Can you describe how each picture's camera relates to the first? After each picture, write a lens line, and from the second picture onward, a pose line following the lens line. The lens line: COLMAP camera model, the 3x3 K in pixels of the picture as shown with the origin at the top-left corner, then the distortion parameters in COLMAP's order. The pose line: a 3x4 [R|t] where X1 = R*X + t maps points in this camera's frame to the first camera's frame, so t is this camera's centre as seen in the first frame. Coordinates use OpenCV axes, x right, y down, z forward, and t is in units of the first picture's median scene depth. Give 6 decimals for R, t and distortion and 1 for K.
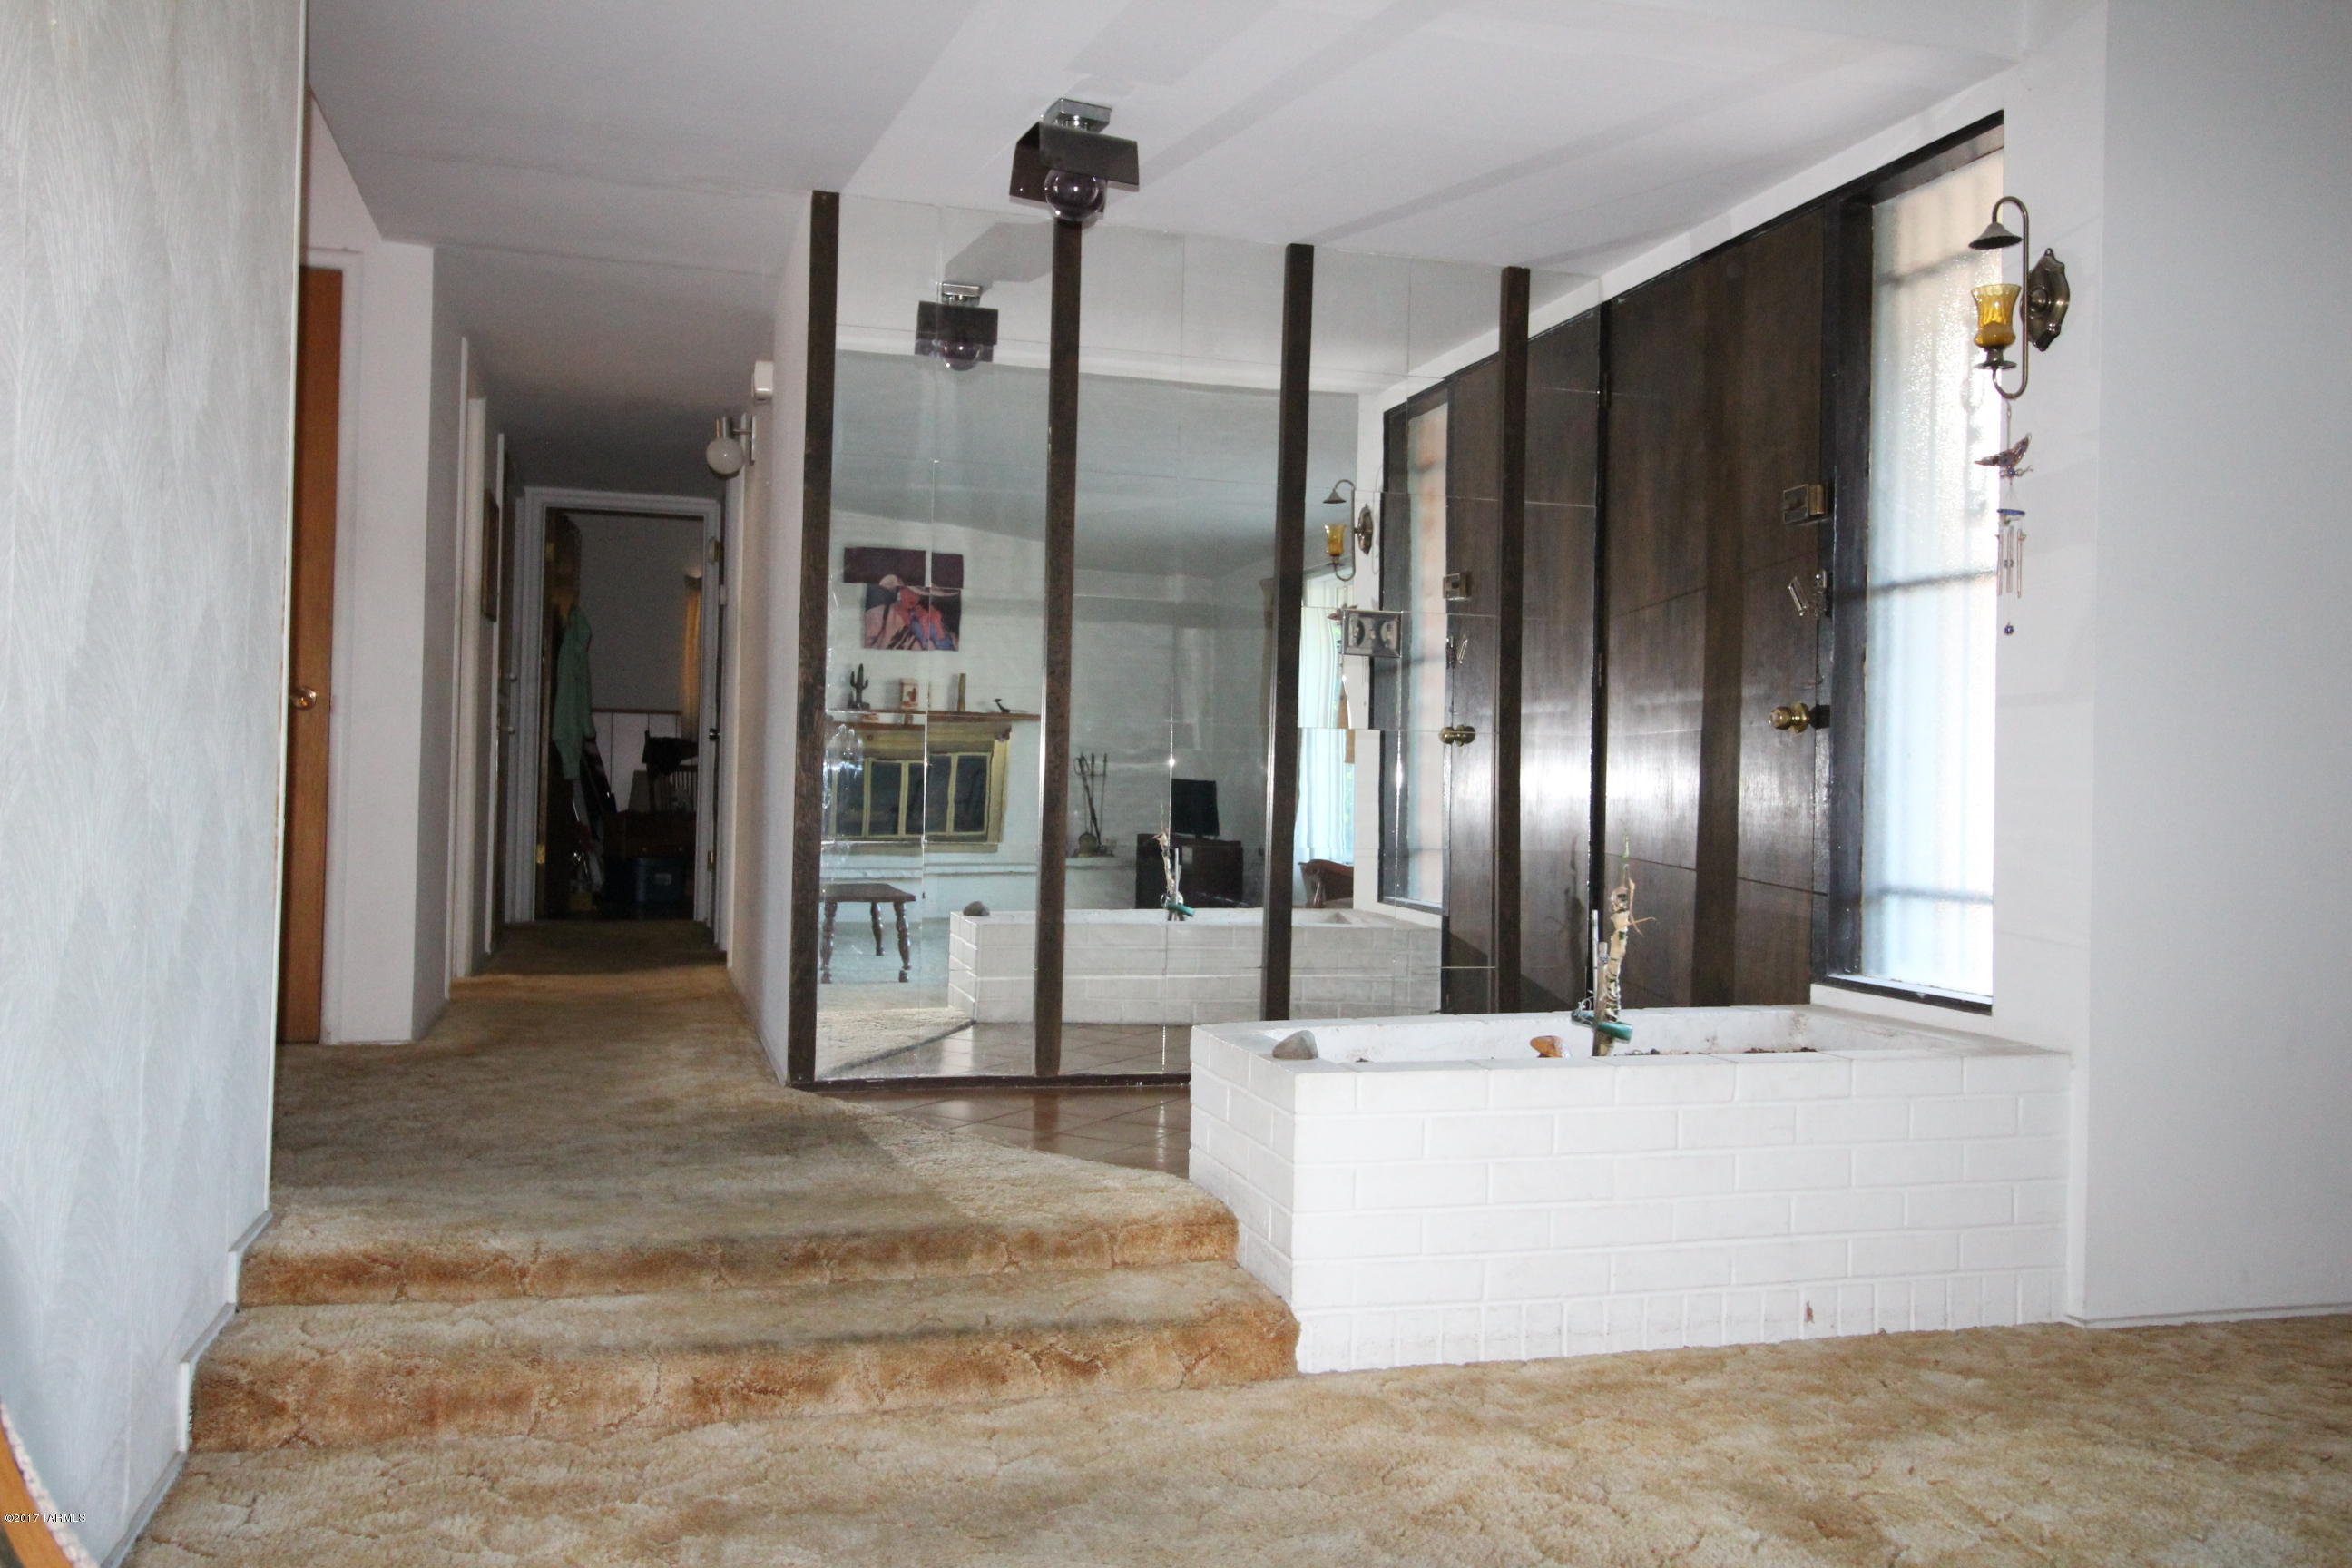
lens RADIAL K [[1828.6, 0, 1176.0], [0, 1828.6, 784.0], [0, 0, 1]] dist [0.003220, 0.002490]
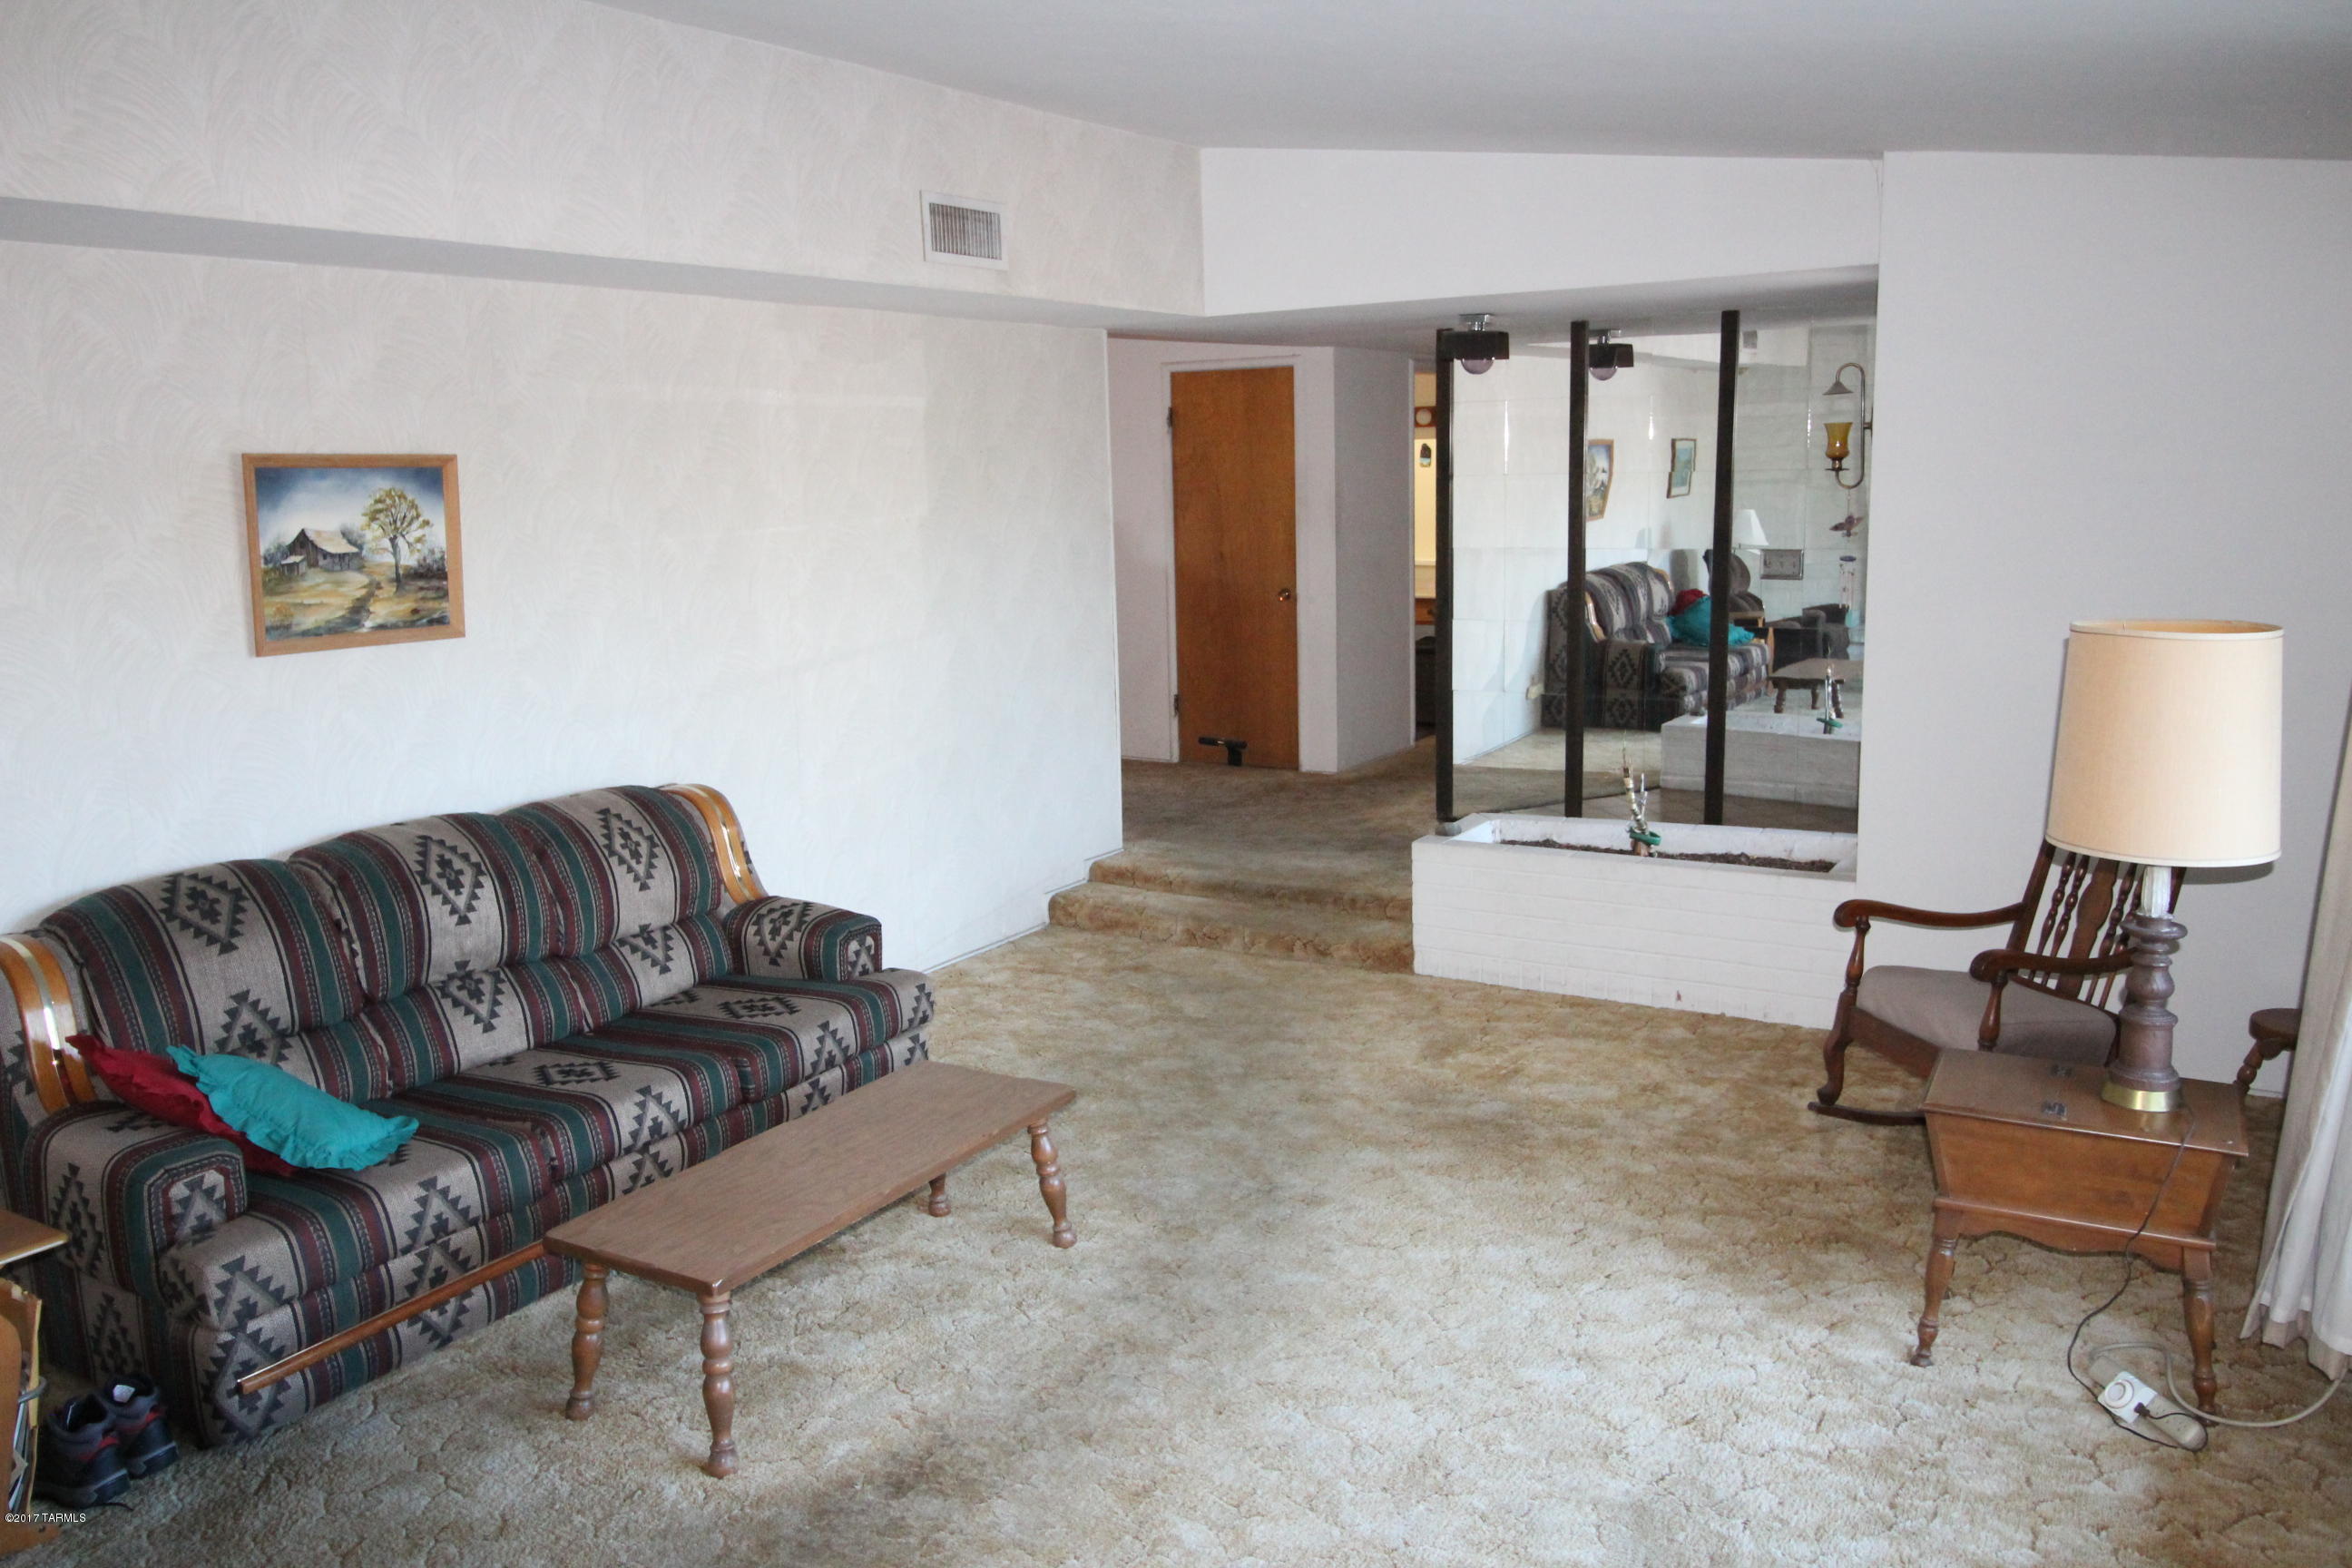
lens RADIAL K [[1828.6, 0, 1176.0], [0, 1828.6, 784.0], [0, 0, 1]] dist [0.003220, 0.002490]
pose [[0.669701, 0.088462, -0.737344, 1.486004], [0.043505, 0.986501, 0.157869, -0.270999], [0.741356, -0.137803, 0.656812, -0.652272]]
